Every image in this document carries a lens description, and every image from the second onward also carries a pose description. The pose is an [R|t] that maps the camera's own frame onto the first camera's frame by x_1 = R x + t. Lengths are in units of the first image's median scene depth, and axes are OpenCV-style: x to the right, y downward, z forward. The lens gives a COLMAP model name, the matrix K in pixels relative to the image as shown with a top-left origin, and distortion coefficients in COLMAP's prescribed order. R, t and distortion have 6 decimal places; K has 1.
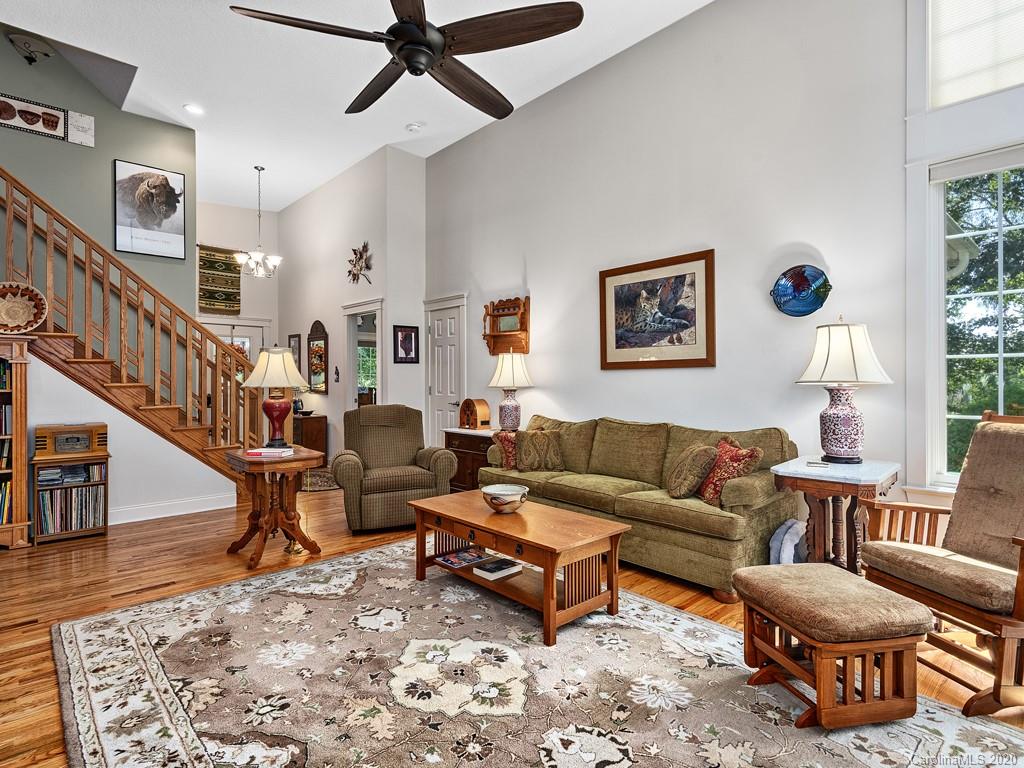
lens RADIAL K [[545.8, 0, 512.8], [0, 545.8, 382.0], [0, 0, 1]] dist [0.013289, -0.006267]
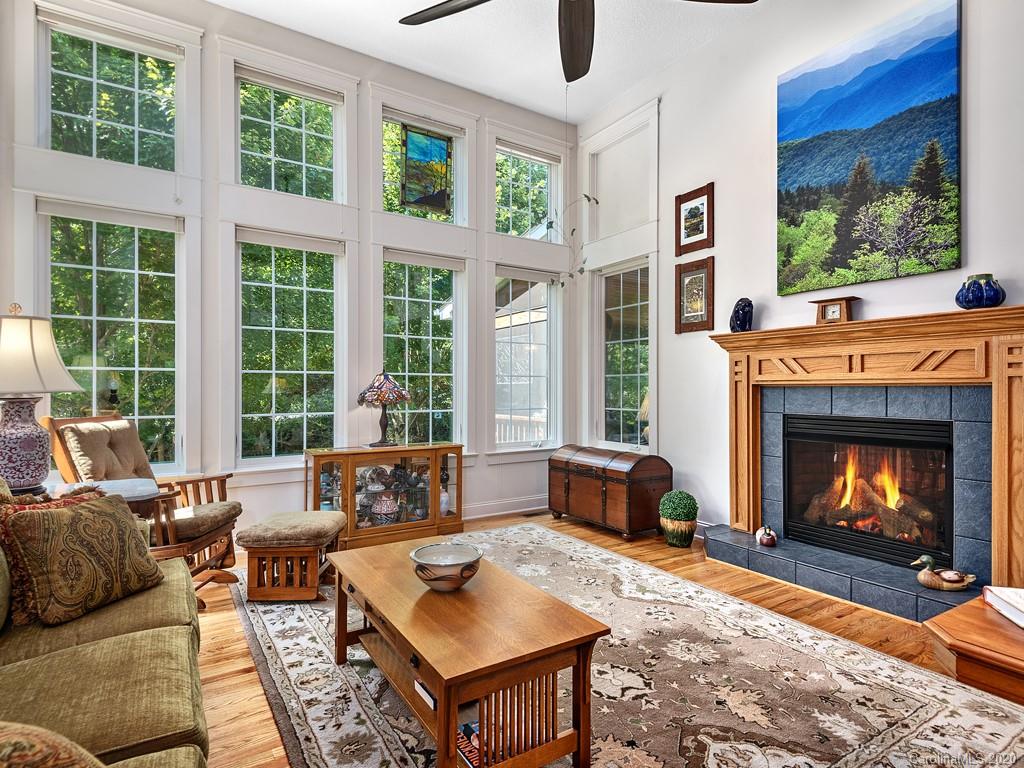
lens RADIAL K [[545.8, 0, 511.0], [0, 545.8, 382.4], [0, 0, 1]] dist [0.013289, -0.006267]
pose [[-0.984333, 0.003340, 0.176289, -0.233499], [0.003160, 0.999994, -0.001305, -0.010766], [-0.176292, -0.000727, -0.984338, 1.835174]]
